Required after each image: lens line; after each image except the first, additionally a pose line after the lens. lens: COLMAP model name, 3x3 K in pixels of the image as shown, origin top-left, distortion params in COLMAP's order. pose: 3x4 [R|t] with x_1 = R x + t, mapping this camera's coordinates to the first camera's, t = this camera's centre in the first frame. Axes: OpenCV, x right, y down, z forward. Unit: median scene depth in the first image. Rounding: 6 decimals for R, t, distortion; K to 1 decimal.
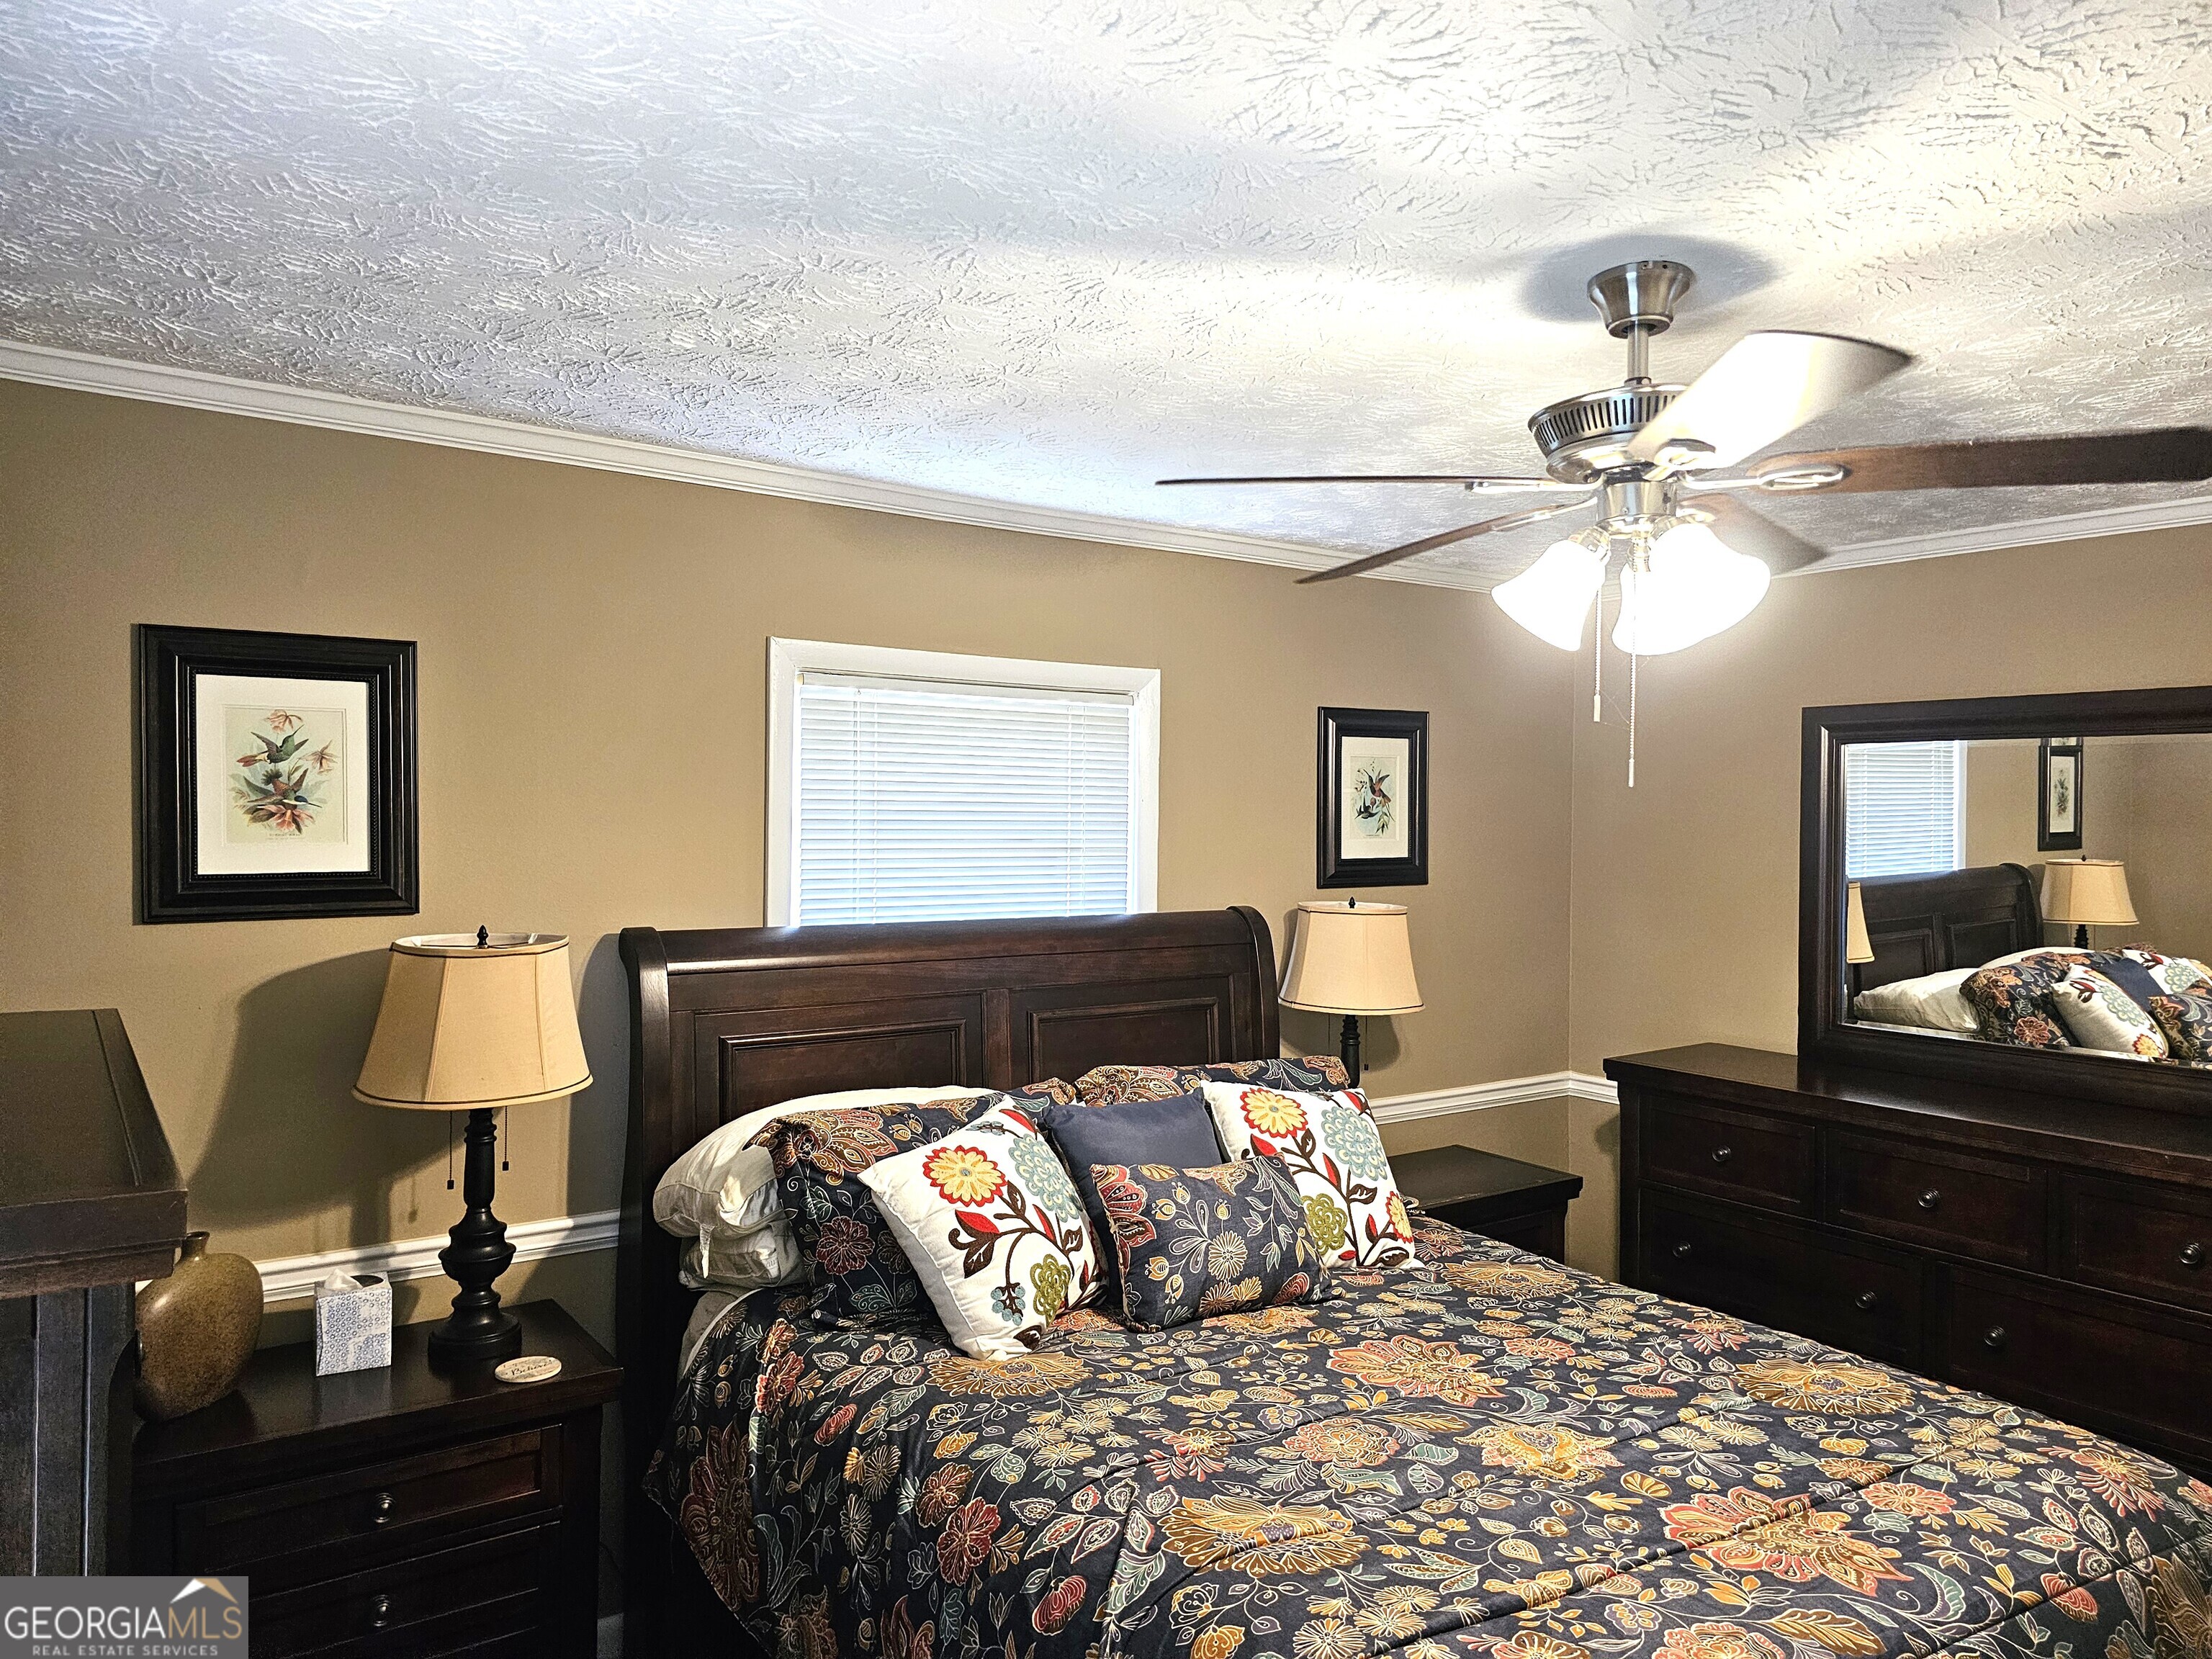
lens RADIAL K [[1492.5, 0, 1106.0], [0, 1492.5, 829.5], [0, 0, 1]] dist [0.074051, -0.082319]
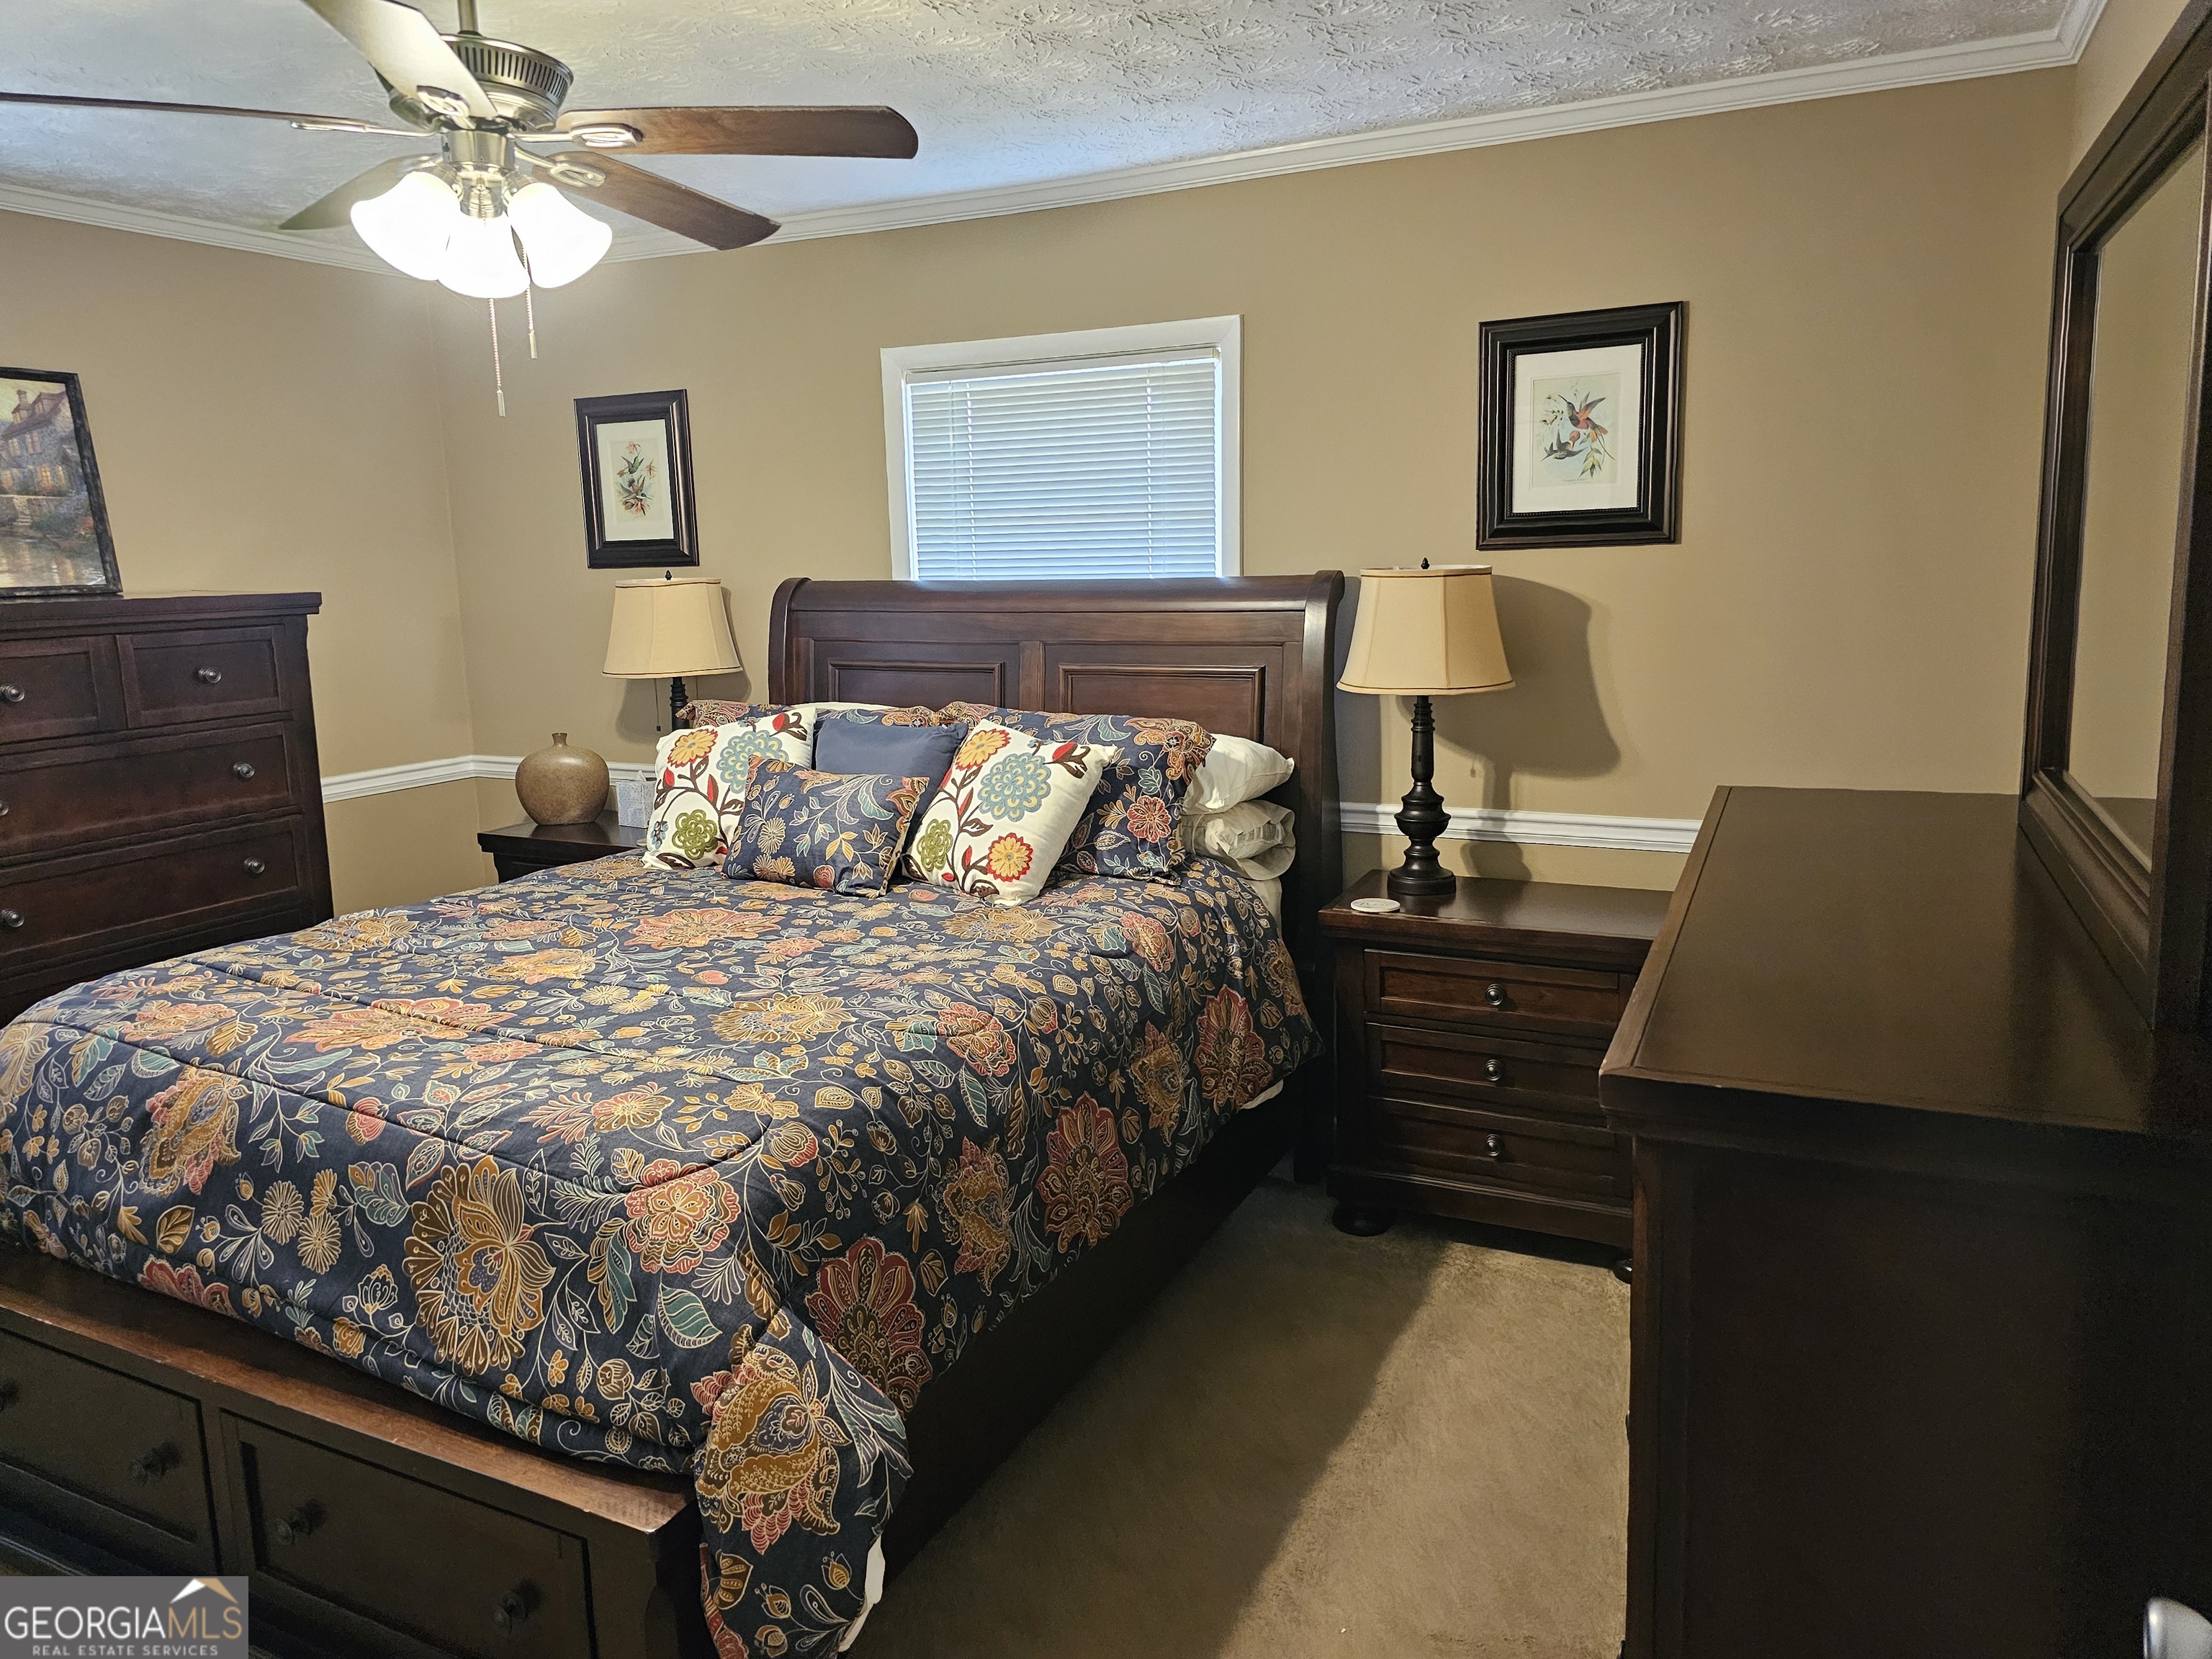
lens RADIAL K [[1455.8, 0, 1106.0], [0, 1455.8, 829.5], [0, 0, 1]] dist [0.109791, 0.000006]
pose [[0.493630, 0.161658, -0.854515, 1.187400], [0.035075, 0.978071, 0.205295, 0.024087], [0.868965, -0.131312, 0.477135, 0.586952]]
